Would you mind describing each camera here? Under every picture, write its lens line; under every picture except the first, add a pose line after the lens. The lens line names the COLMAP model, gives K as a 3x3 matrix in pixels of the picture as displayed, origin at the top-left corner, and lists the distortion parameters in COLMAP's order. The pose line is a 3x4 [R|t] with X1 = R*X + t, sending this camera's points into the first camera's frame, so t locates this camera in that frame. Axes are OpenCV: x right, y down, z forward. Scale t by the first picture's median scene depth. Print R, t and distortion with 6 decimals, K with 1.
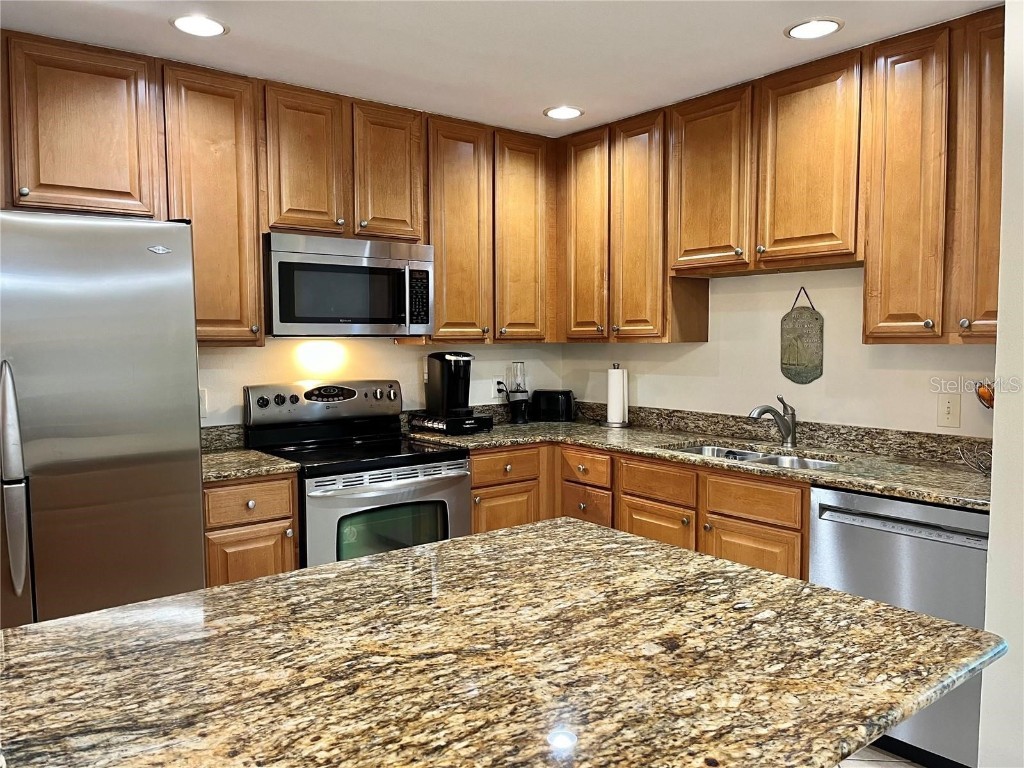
lens RADIAL K [[778.6, 0, 509.5], [0, 778.6, 387.8], [0, 0, 1]] dist [0.034600, -0.041977]
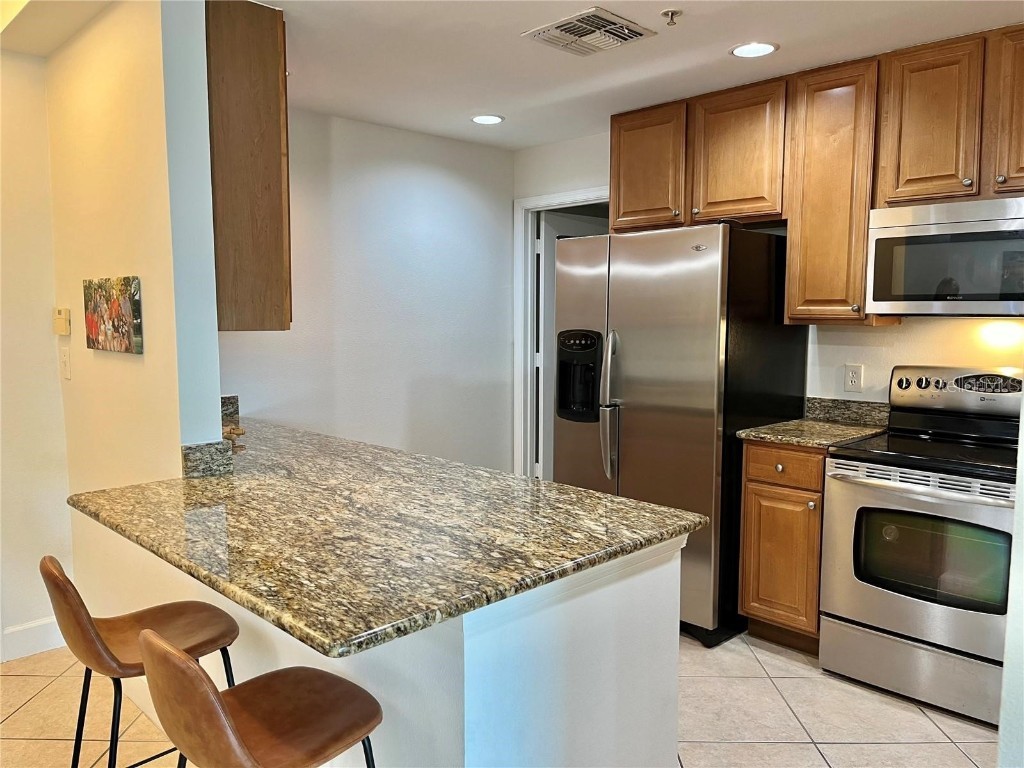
lens RADIAL K [[778.6, 0, 510.6], [0, 778.6, 379.8], [0, 0, 1]] dist [0.034600, -0.041977]
pose [[0.106122, 0.092576, -0.990034, 1.358710], [-0.067061, 0.994056, 0.085764, -0.082997], [0.992089, 0.057291, 0.111700, 0.942179]]
